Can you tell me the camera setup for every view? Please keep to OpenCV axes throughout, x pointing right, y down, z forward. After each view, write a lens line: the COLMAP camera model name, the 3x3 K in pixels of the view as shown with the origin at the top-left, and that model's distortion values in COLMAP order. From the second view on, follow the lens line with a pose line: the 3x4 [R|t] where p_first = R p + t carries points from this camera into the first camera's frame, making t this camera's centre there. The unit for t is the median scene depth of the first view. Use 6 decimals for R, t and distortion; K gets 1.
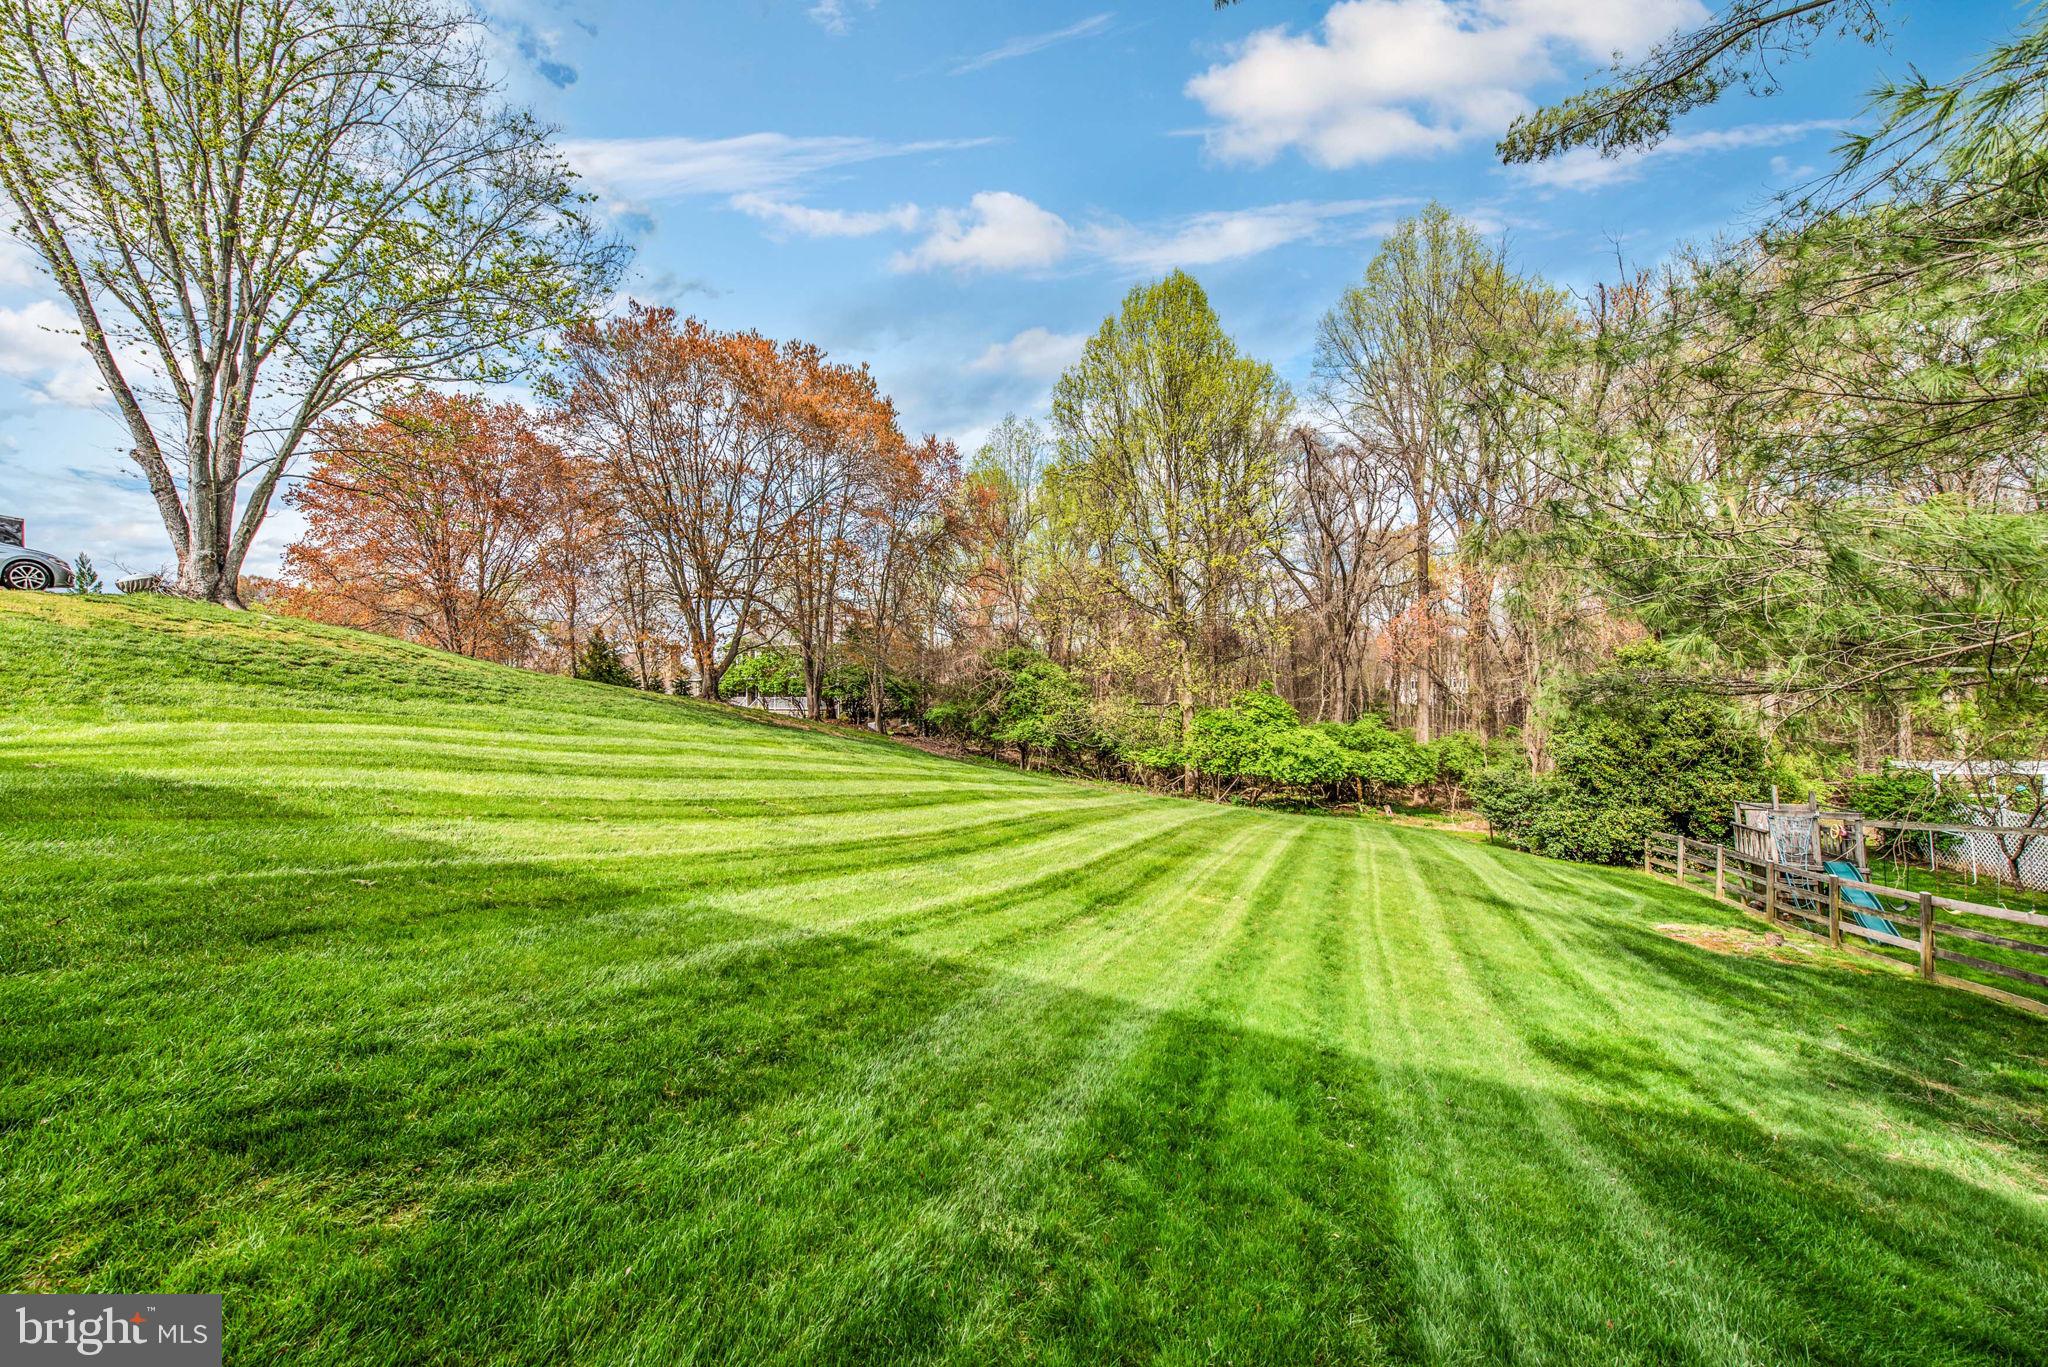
lens RADIAL K [[834.8, 0, 1014.5], [0, 834.8, 689.1], [0, 0, 1]] dist [0.000444, 0.000153]
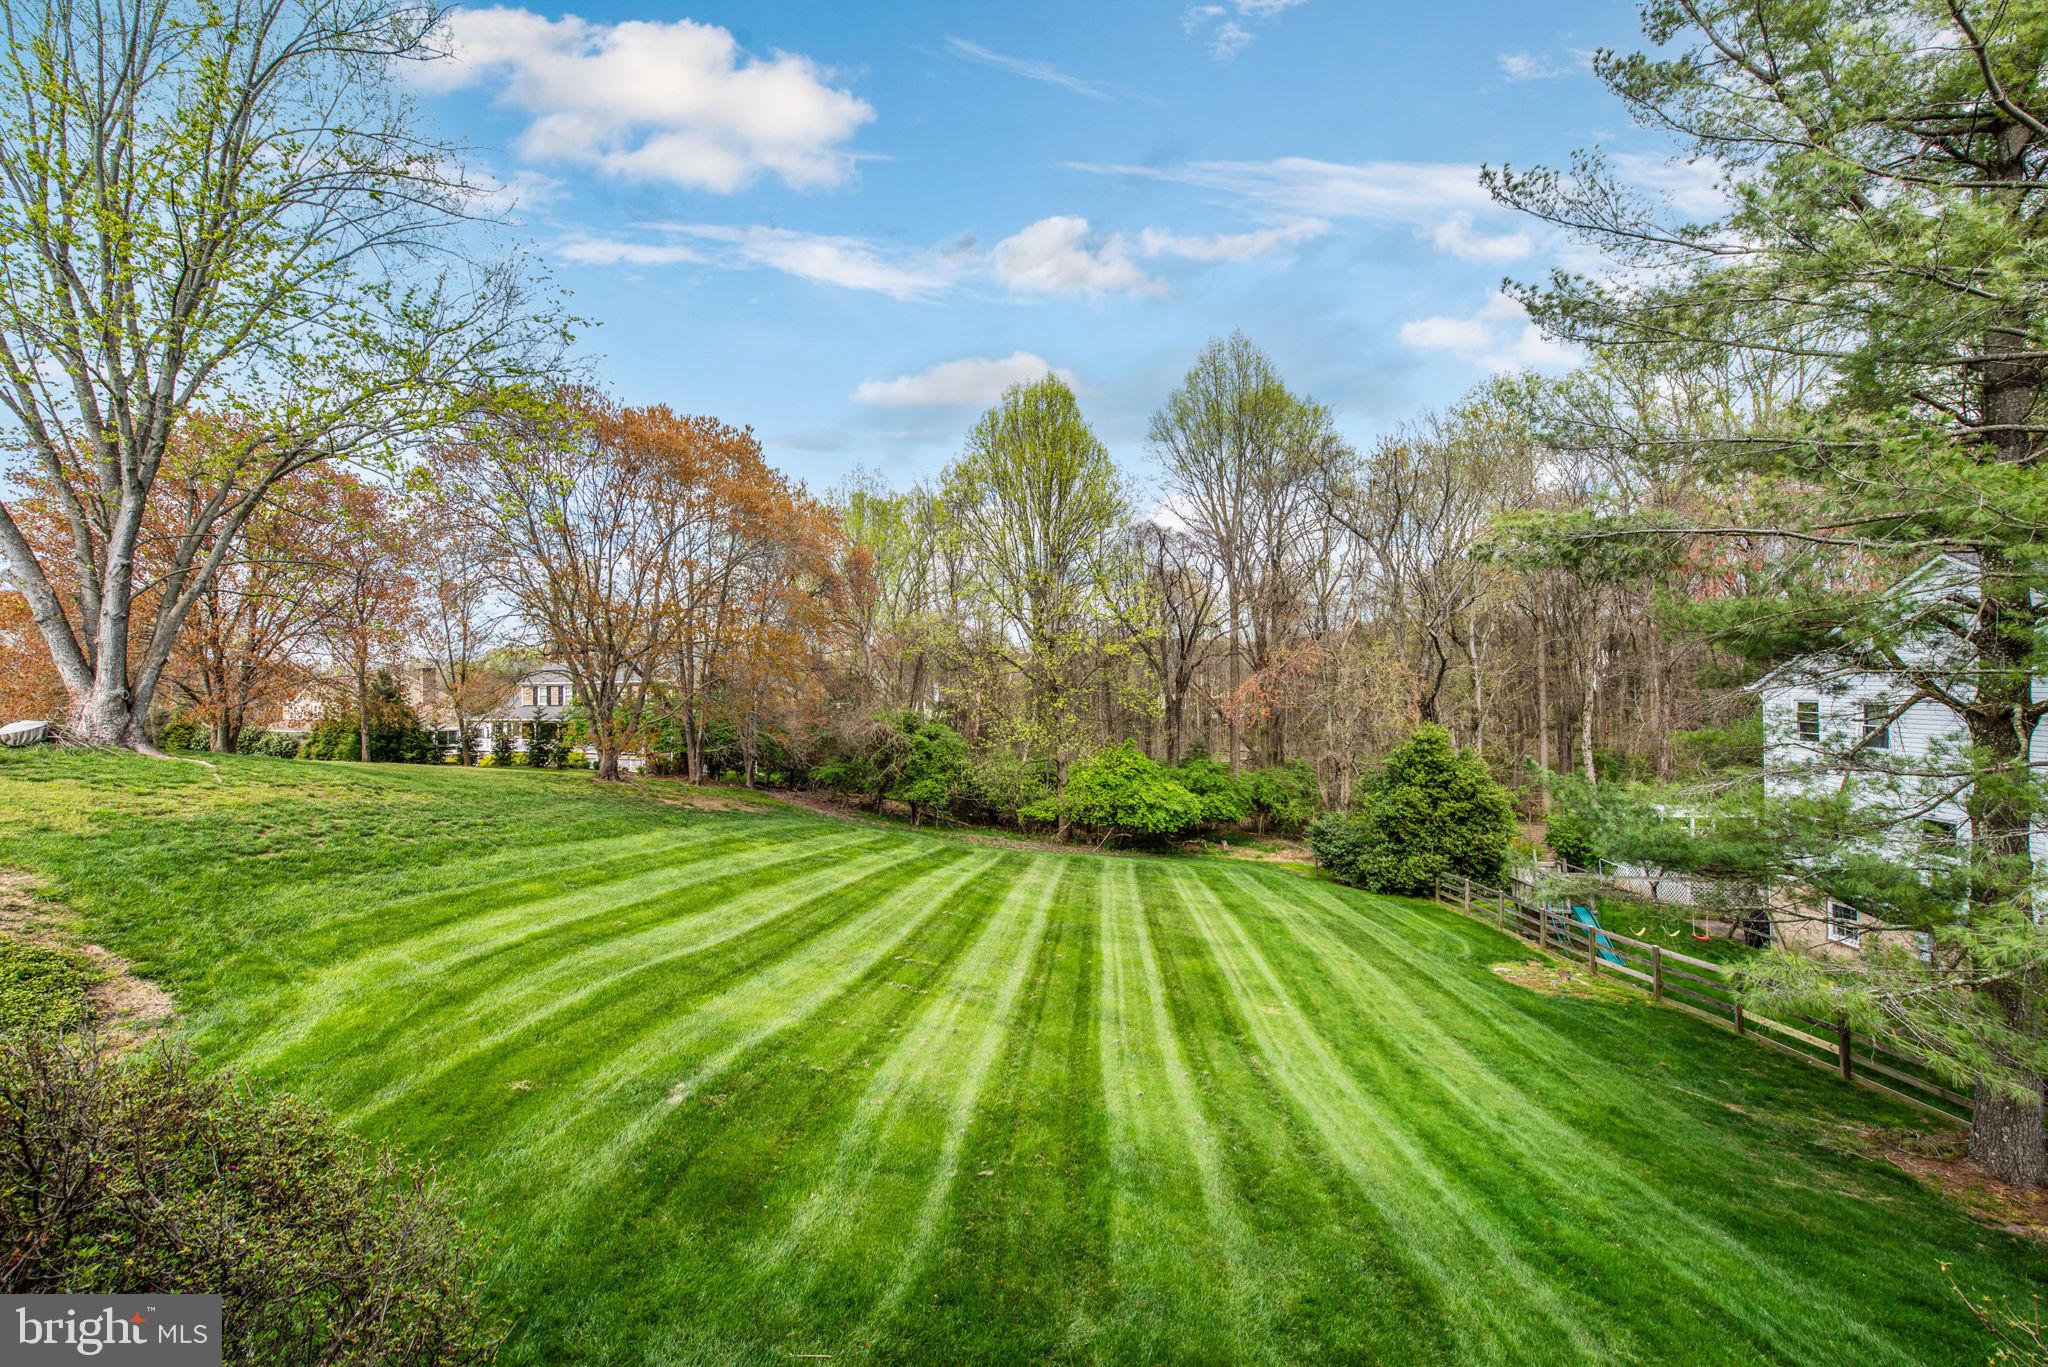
lens RADIAL K [[810.9, 0, 1041.6], [0, 810.9, 685.0], [0, 0, 1]] dist [0.007010, -0.001359]
pose [[0.954699, -0.003174, 0.297558, -0.230542], [0.005564, 0.999959, -0.007186, -0.118708], [-0.297523, 0.008516, 0.954677, -0.063782]]
